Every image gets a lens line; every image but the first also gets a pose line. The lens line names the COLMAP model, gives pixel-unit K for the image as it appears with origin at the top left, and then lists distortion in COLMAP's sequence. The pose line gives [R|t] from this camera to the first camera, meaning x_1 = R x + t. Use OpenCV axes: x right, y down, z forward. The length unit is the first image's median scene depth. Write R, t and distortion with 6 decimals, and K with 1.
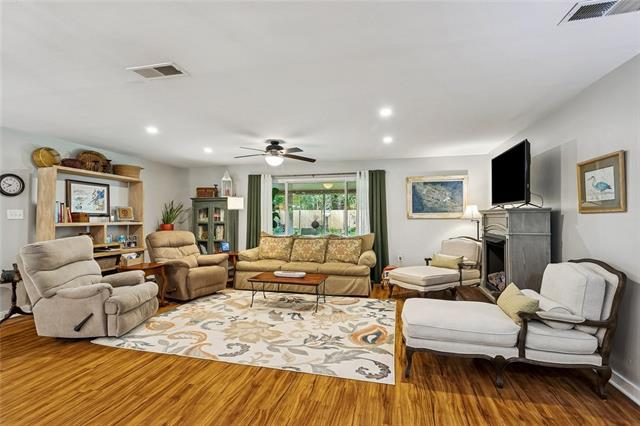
lens RADIAL K [[307.9, 0, 320.1], [0, 307.9, 212.4], [0, 0, 1]] dist [0.004202, 0.000971]
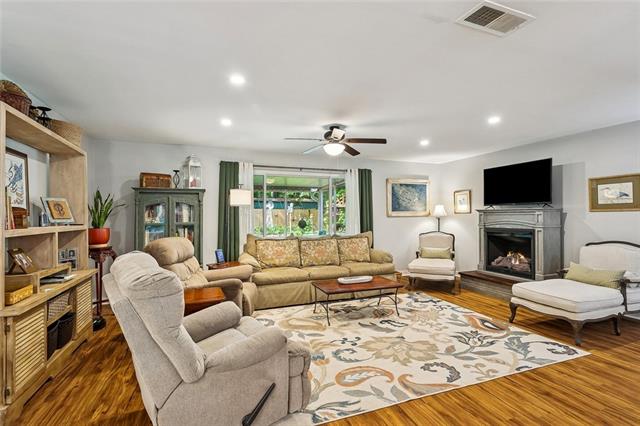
lens RADIAL K [[307.9, 0, 321.9], [0, 307.9, 215.1], [0, 0, 1]] dist [0.004202, 0.000971]
pose [[0.812750, -0.003401, 0.582602, -0.829048], [-0.003684, 0.999933, 0.010977, 0.005954], [-0.582600, -0.011069, 0.812683, 0.403704]]
